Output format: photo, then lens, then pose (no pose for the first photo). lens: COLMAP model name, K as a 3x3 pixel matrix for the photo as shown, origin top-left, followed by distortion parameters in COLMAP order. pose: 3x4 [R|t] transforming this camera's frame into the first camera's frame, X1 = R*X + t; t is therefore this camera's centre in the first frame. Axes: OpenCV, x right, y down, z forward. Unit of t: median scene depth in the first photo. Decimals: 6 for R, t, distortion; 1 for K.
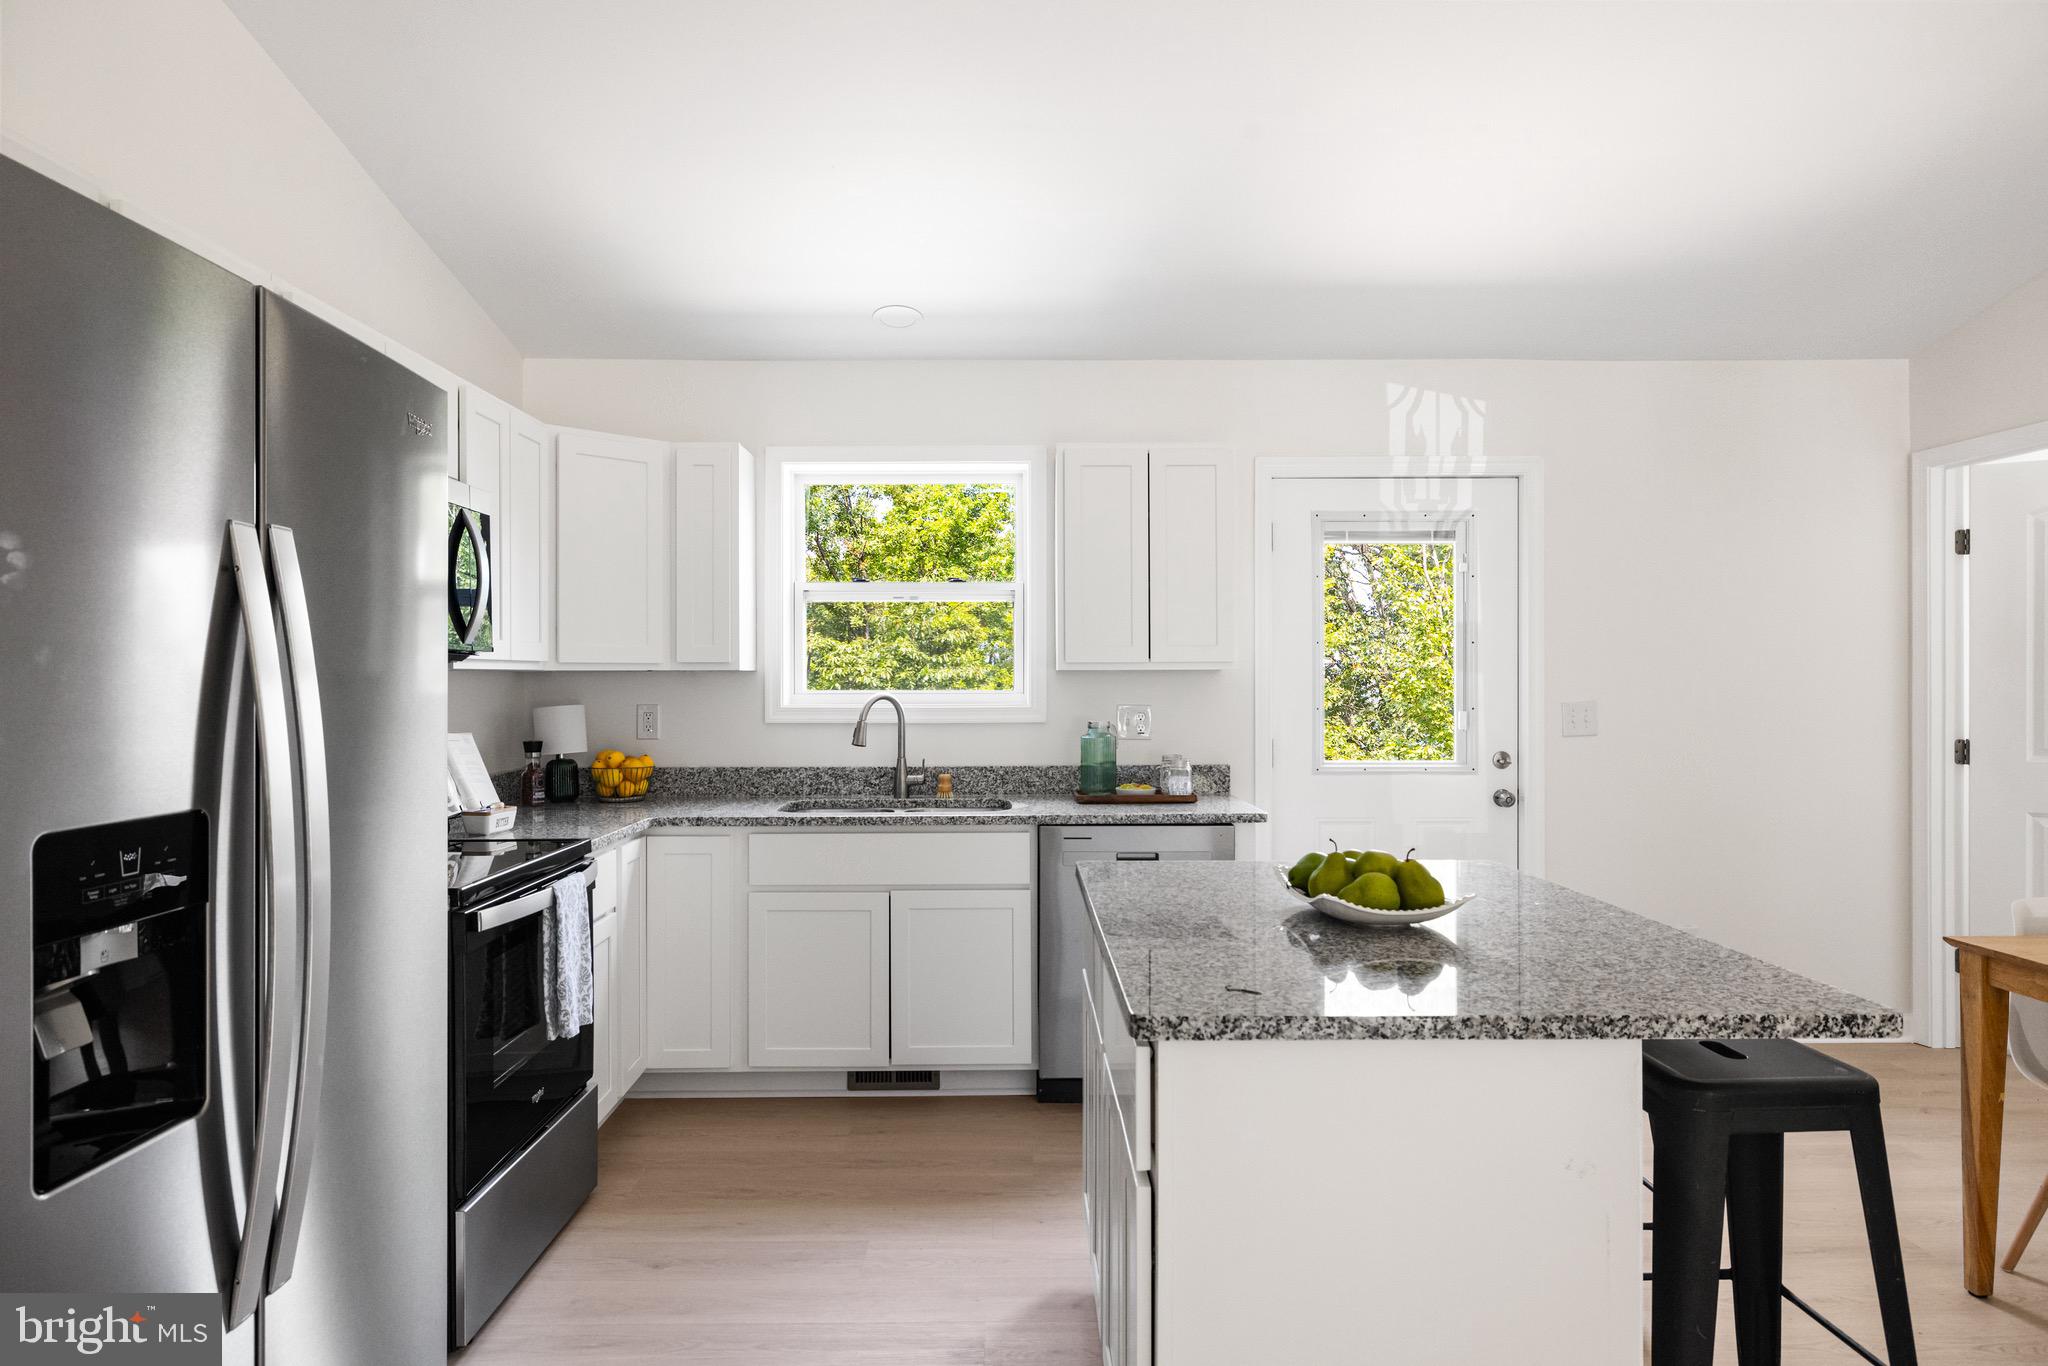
lens RADIAL K [[1202.0, 0, 1011.9], [0, 1202.0, 676.3], [0, 0, 1]] dist [-0.003707, 0.000440]
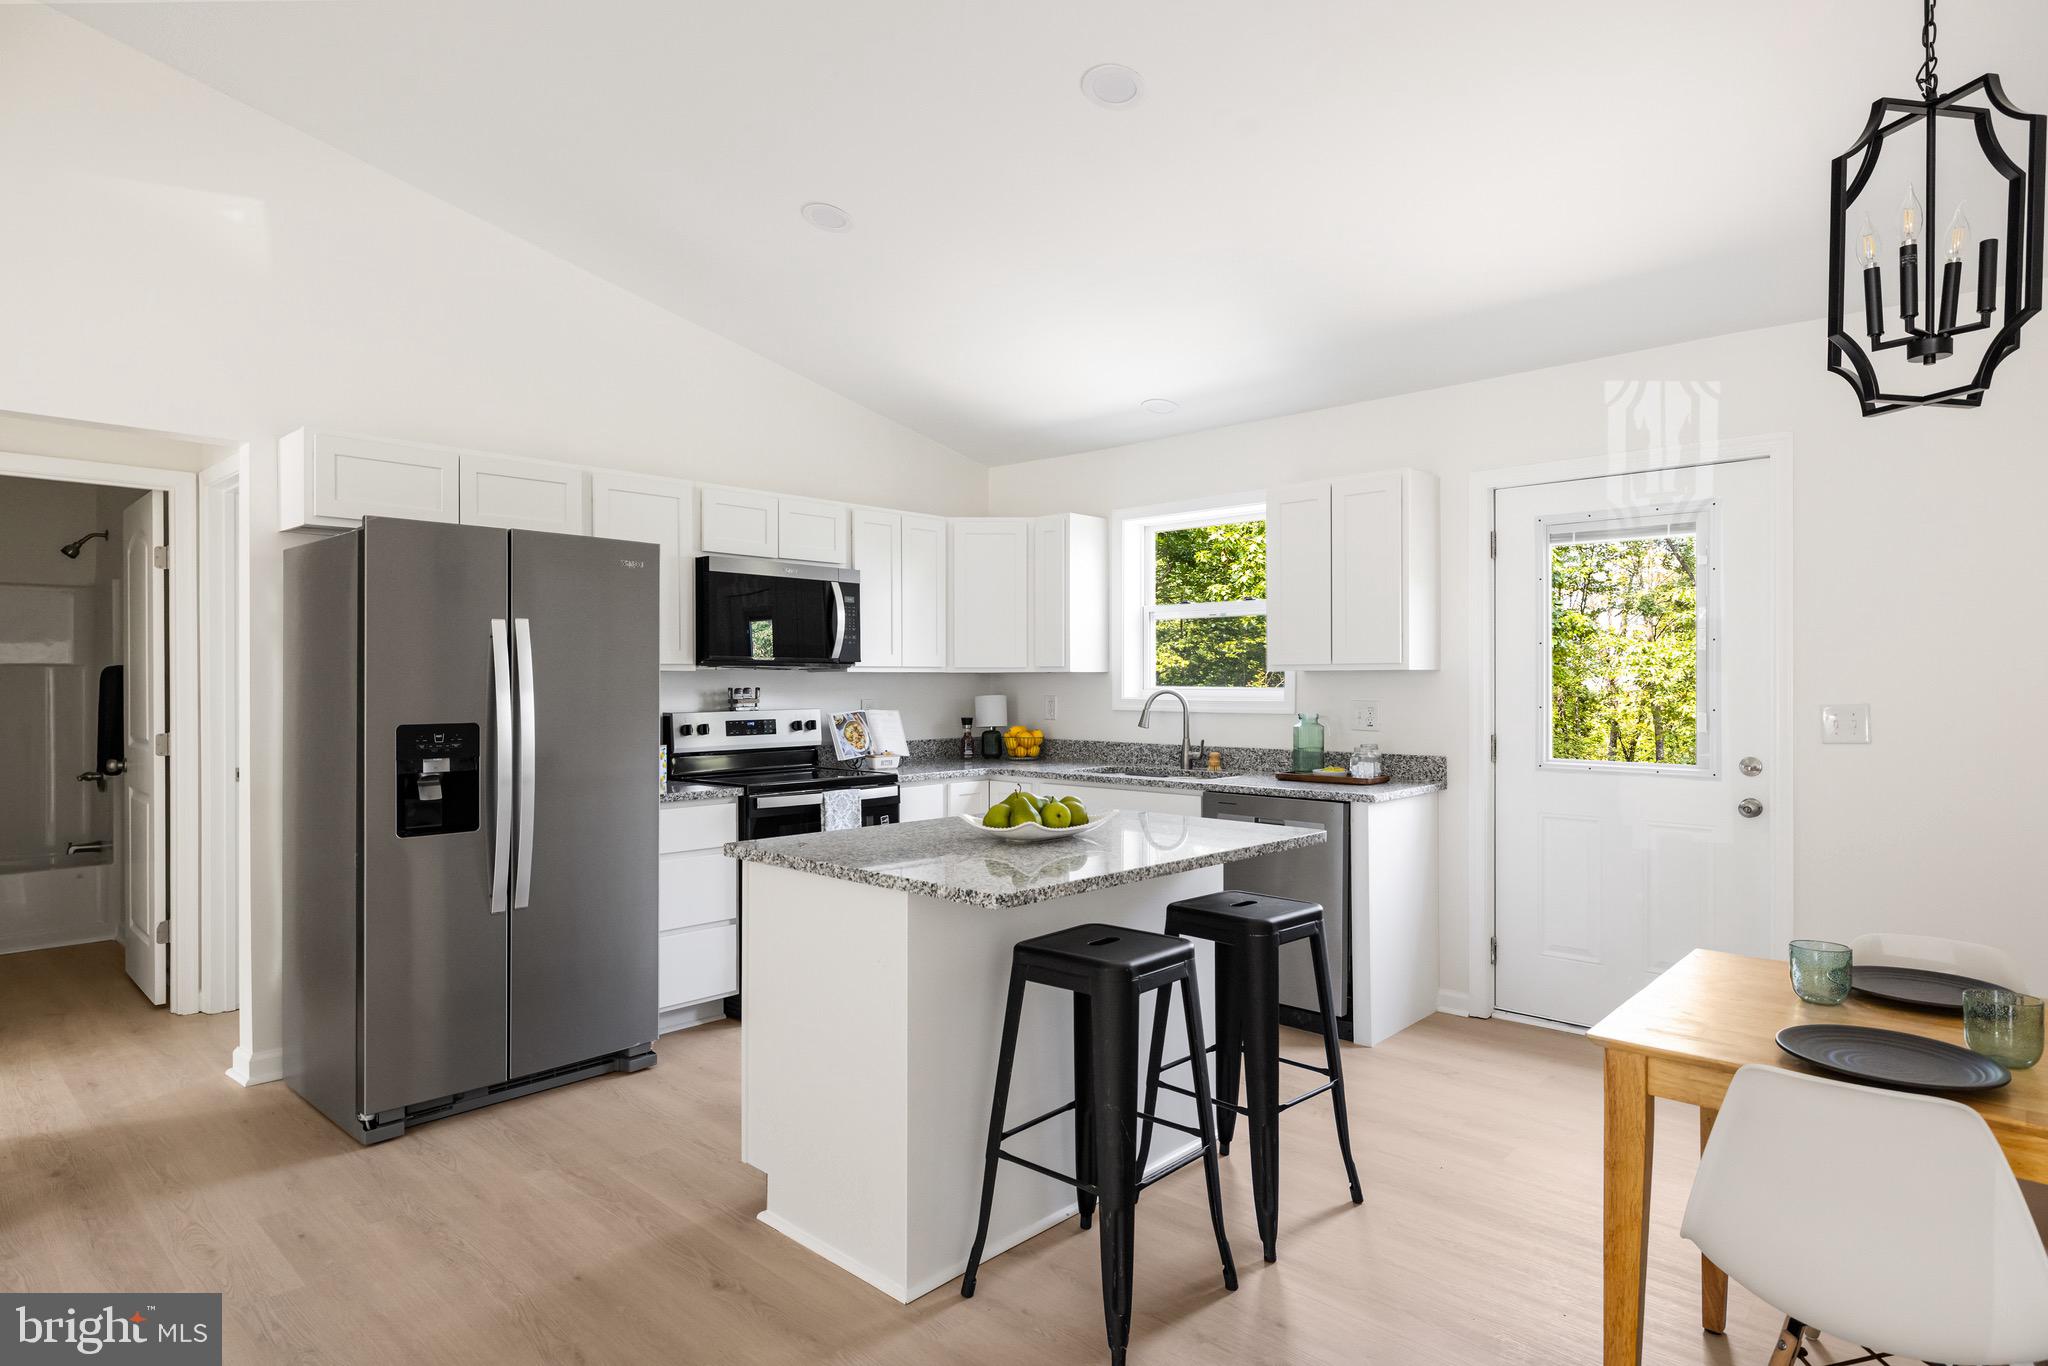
lens RADIAL K [[1122.2, 0, 1024.0], [0, 1122.2, 683.0], [0, 0, 1]] dist [0.001735, -0.001162]
pose [[0.724590, 0.003422, -0.689172, 0.644258], [0.000564, 0.999984, 0.005558, 0.000687], [0.689180, -0.004416, 0.724577, -0.007418]]
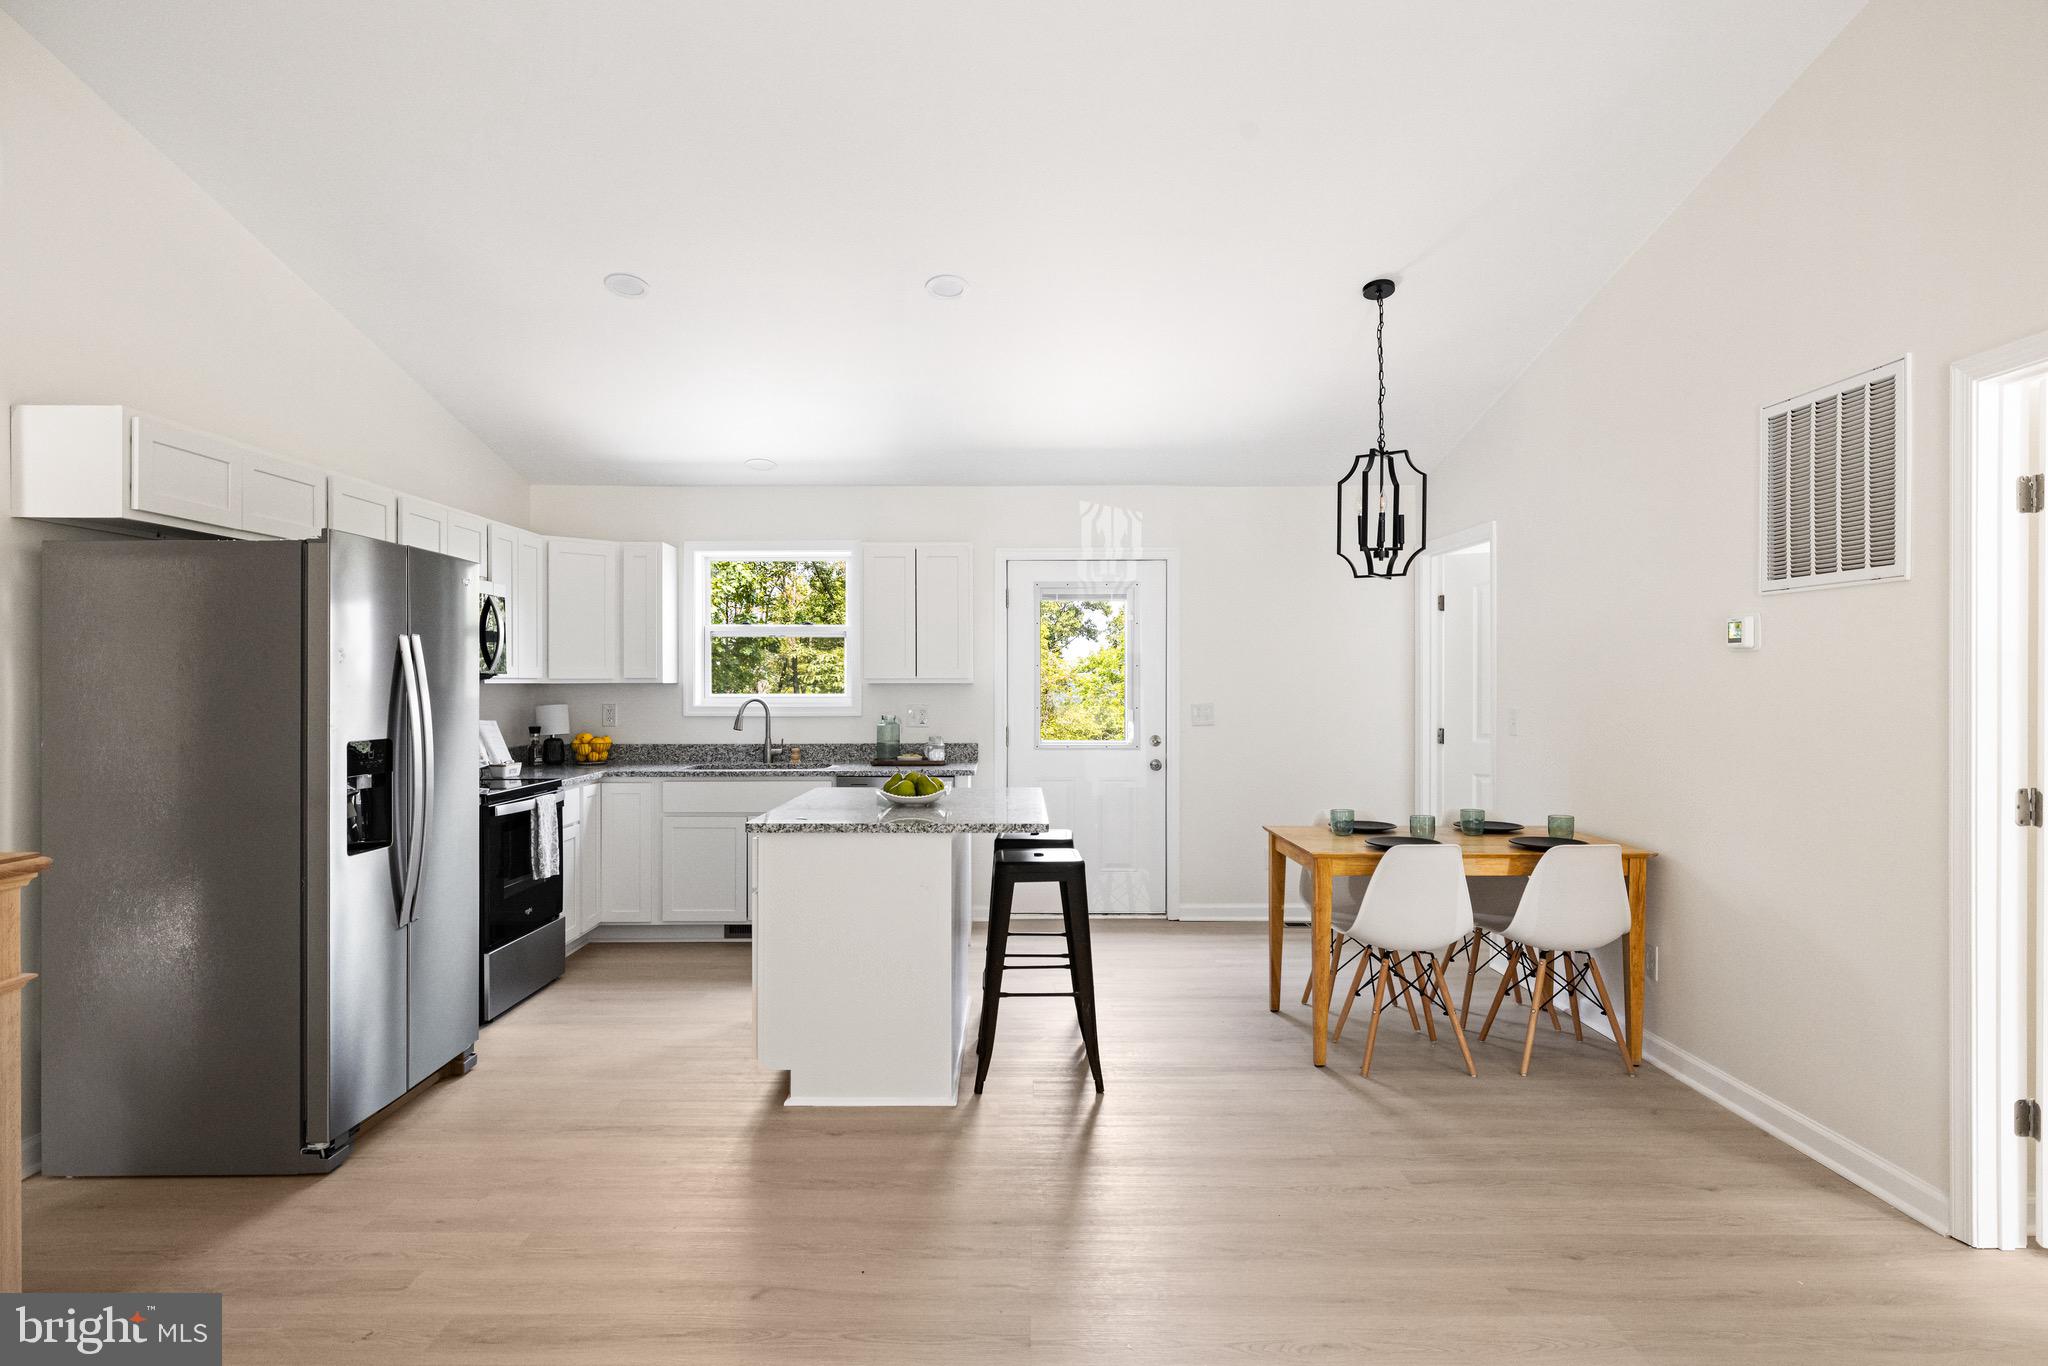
lens RADIAL K [[1137.5, 0, 1019.4], [0, 1137.5, 686.0], [0, 0, 1]] dist [-0.000835, -0.001155]
pose [[0.999996, 0.001870, -0.002192, 0.252198], [-0.001862, 0.999990, 0.003961, -0.007835], [0.002200, -0.003957, 0.999990, -0.520269]]
